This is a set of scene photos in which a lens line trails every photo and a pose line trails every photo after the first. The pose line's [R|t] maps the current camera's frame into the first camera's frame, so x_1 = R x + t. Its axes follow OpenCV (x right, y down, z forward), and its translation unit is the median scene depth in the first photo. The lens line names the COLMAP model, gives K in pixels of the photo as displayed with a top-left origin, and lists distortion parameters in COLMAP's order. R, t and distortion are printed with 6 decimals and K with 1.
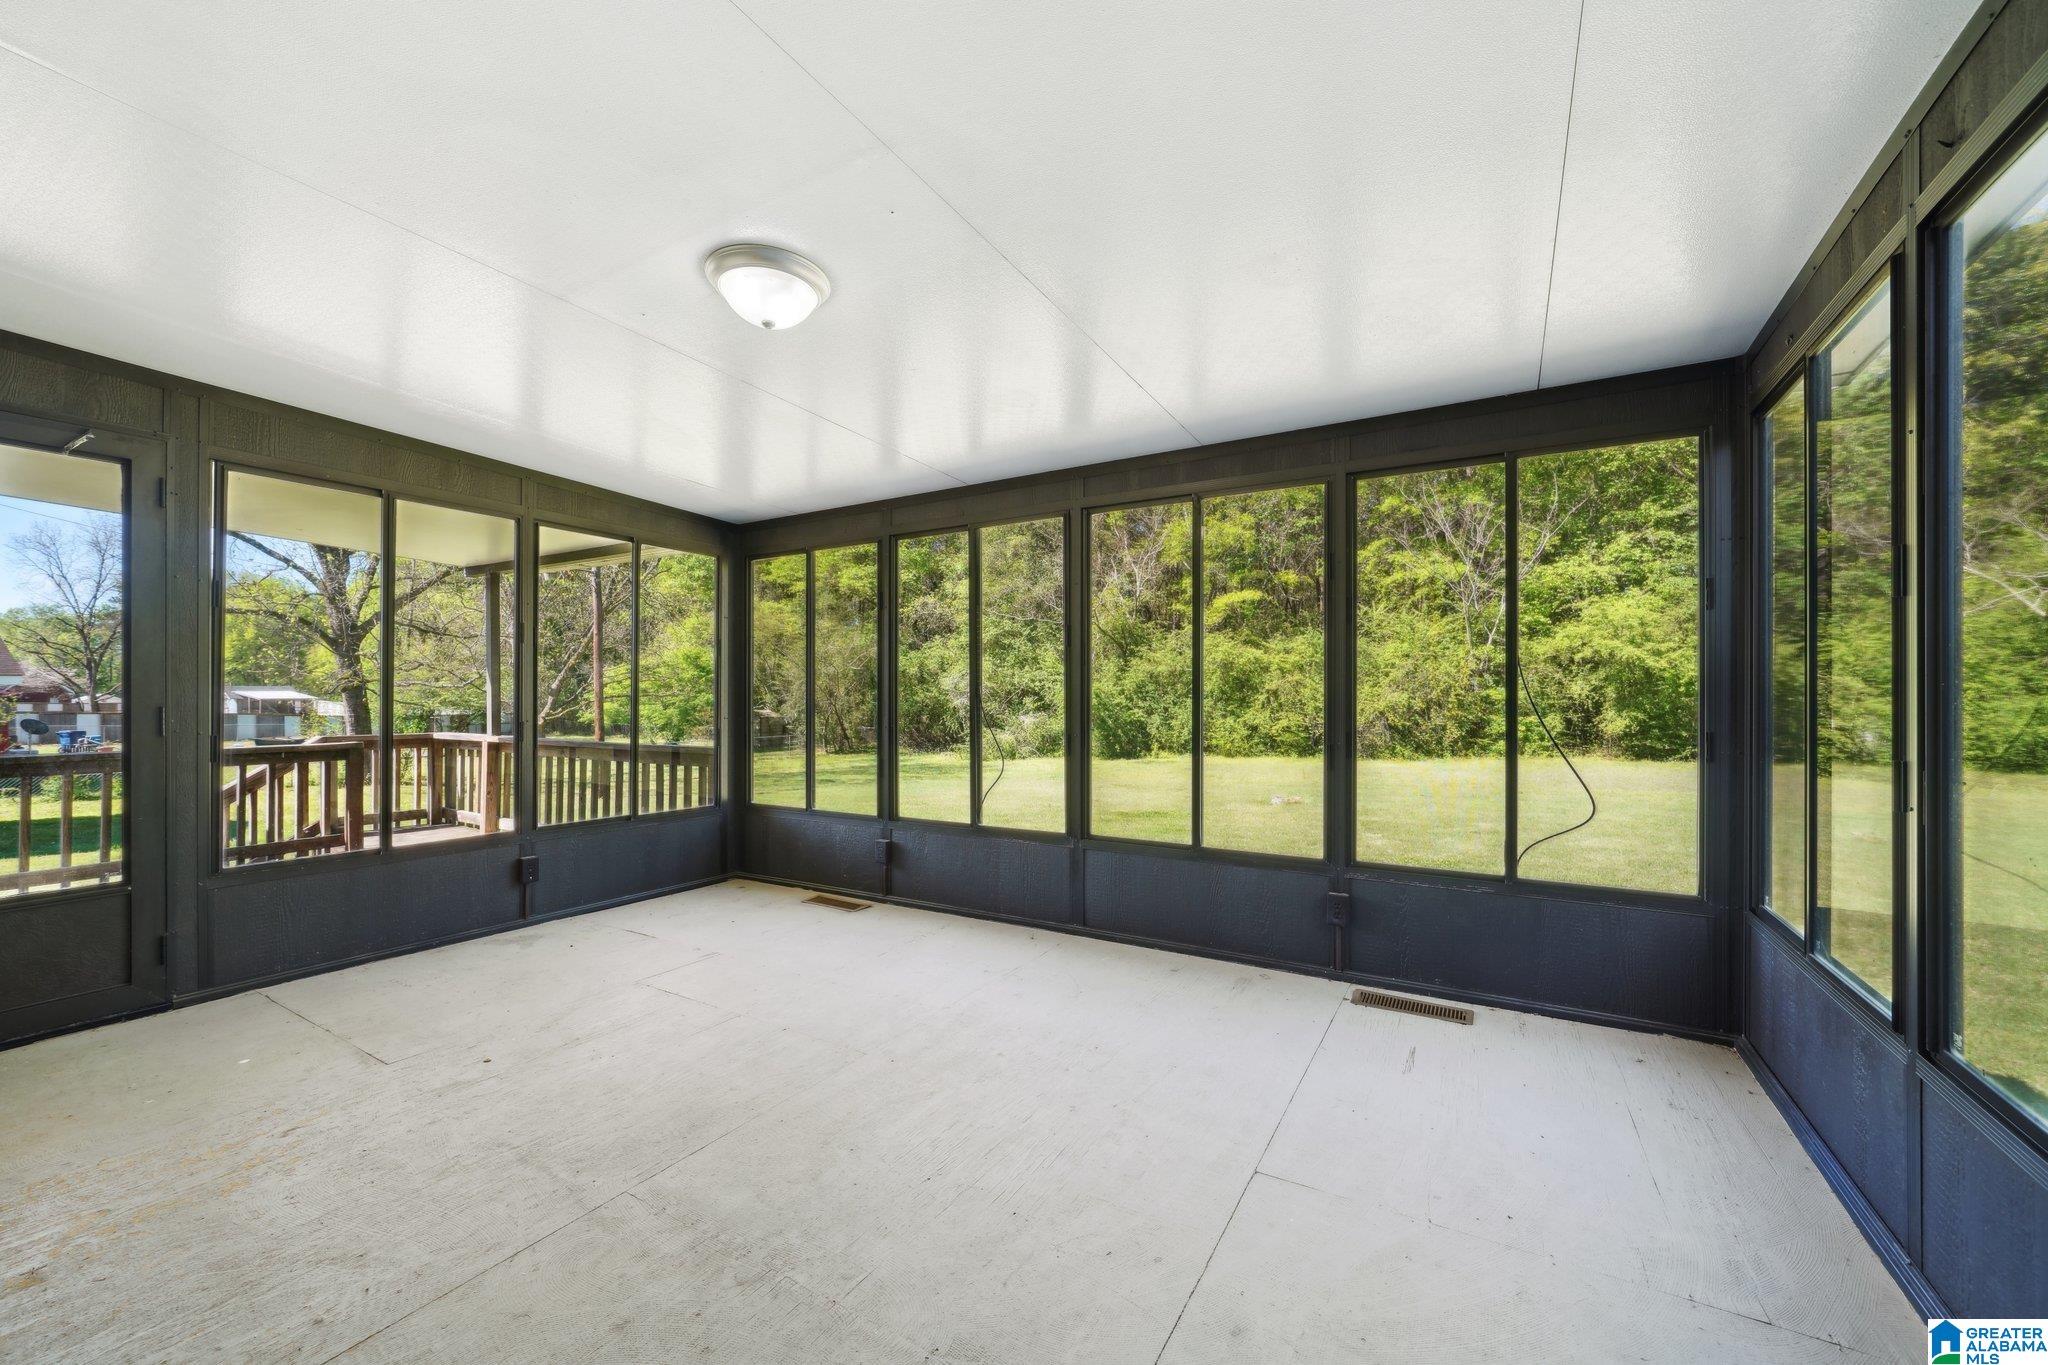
lens RADIAL K [[794.7, 0, 1022.8], [0, 794.7, 690.8], [0, 0, 1]] dist [-0.003866, -0.000143]
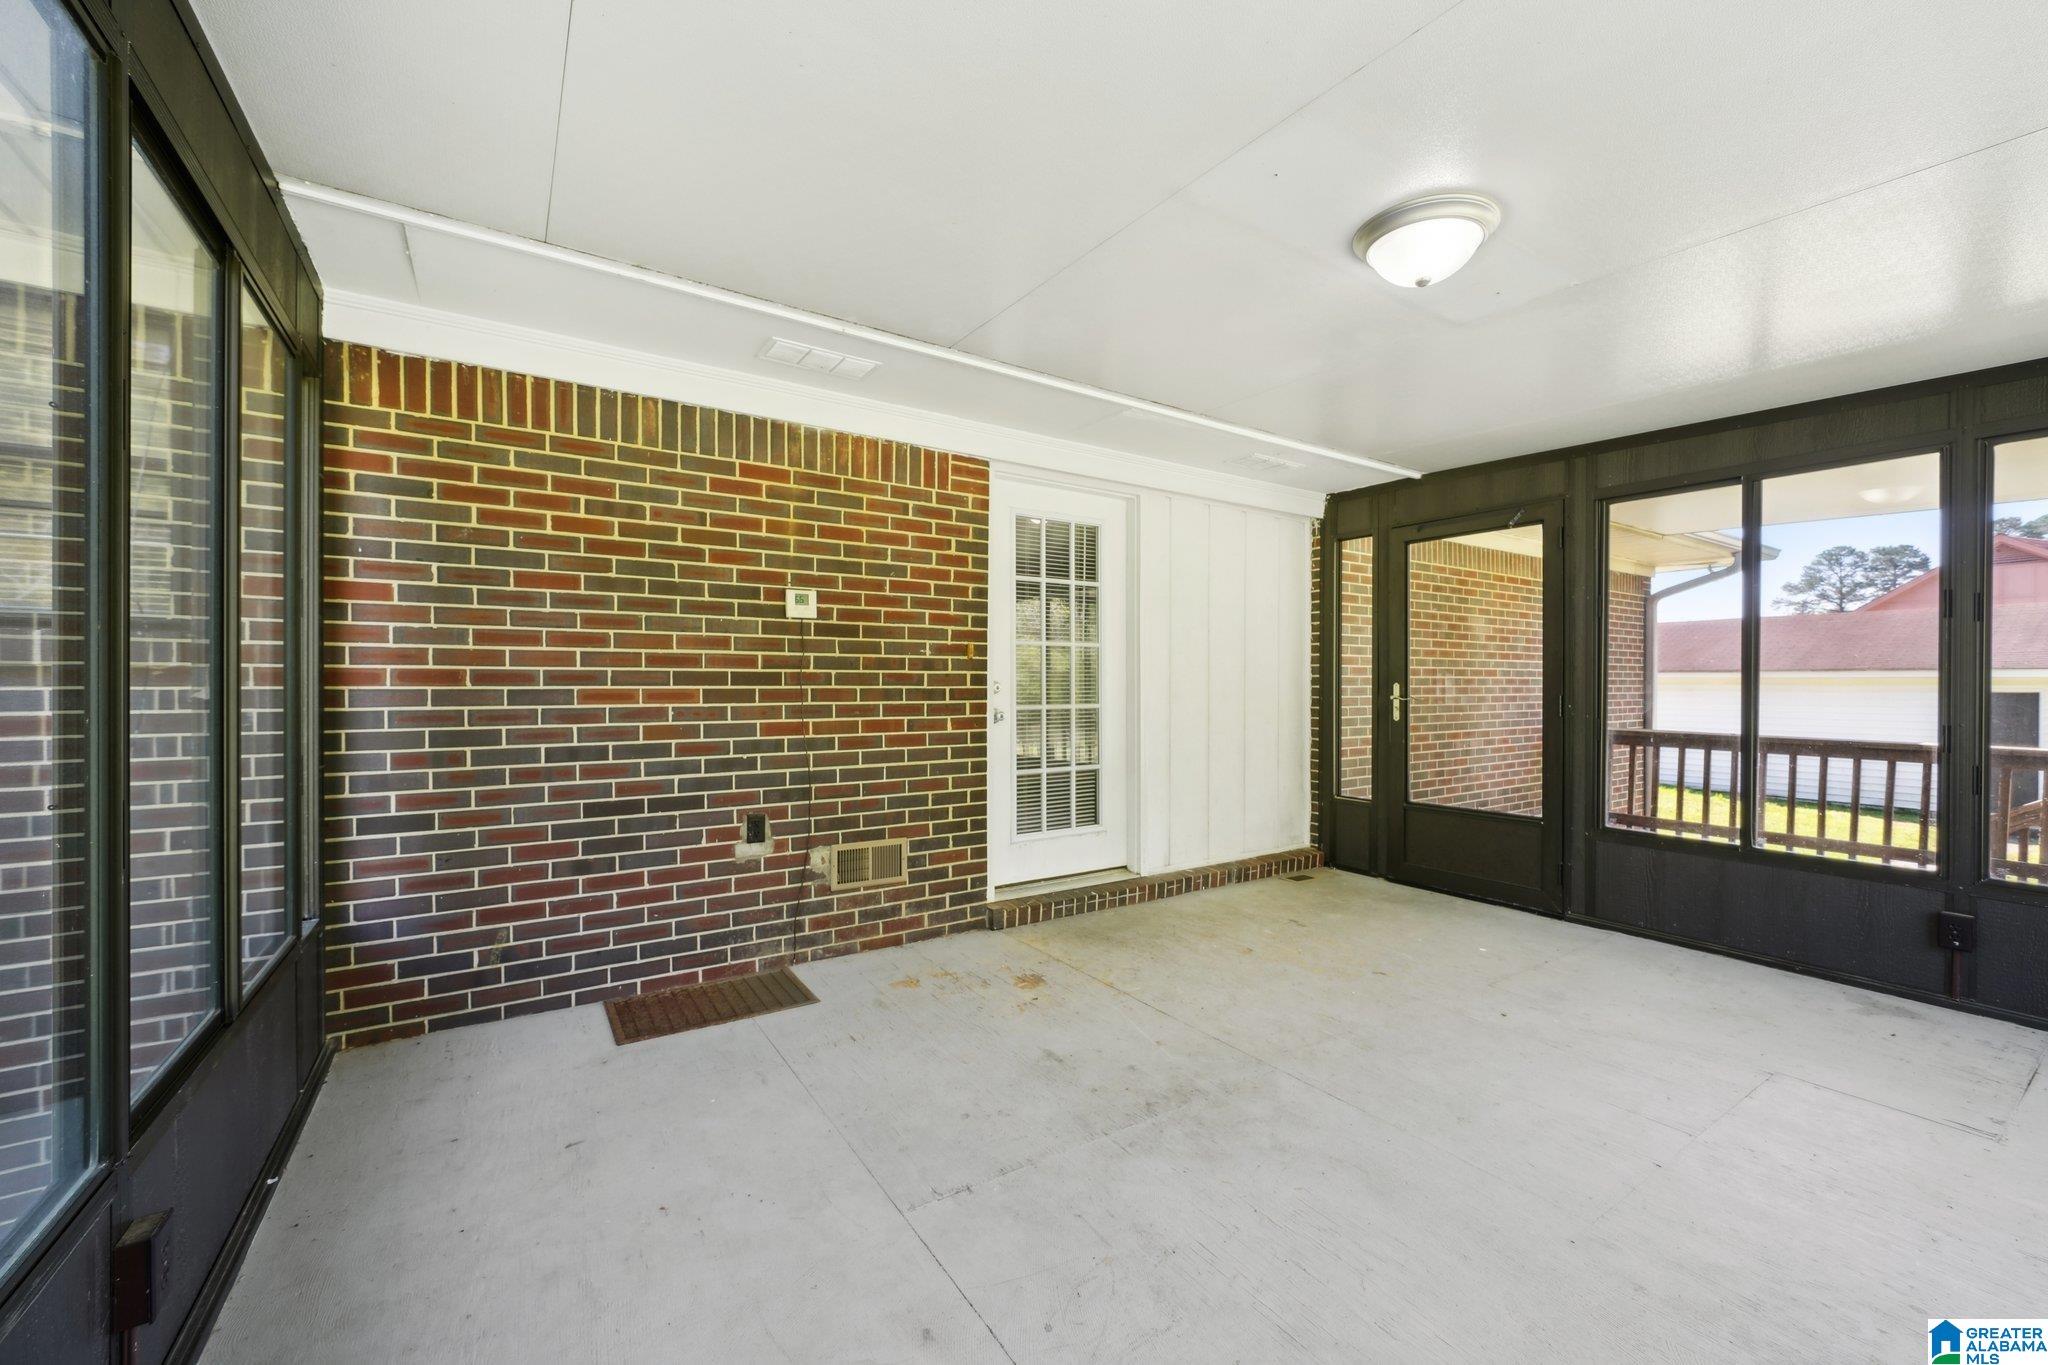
lens RADIAL K [[826.3, 0, 1025.0], [0, 826.3, 687.9], [0, 0, 1]] dist [-0.000710, -0.000038]
pose [[-0.446276, 0.004362, -0.894885, 0.483602], [0.005541, 0.999982, 0.002111, -0.001047], [0.894878, -0.004016, -0.446293, 0.665576]]
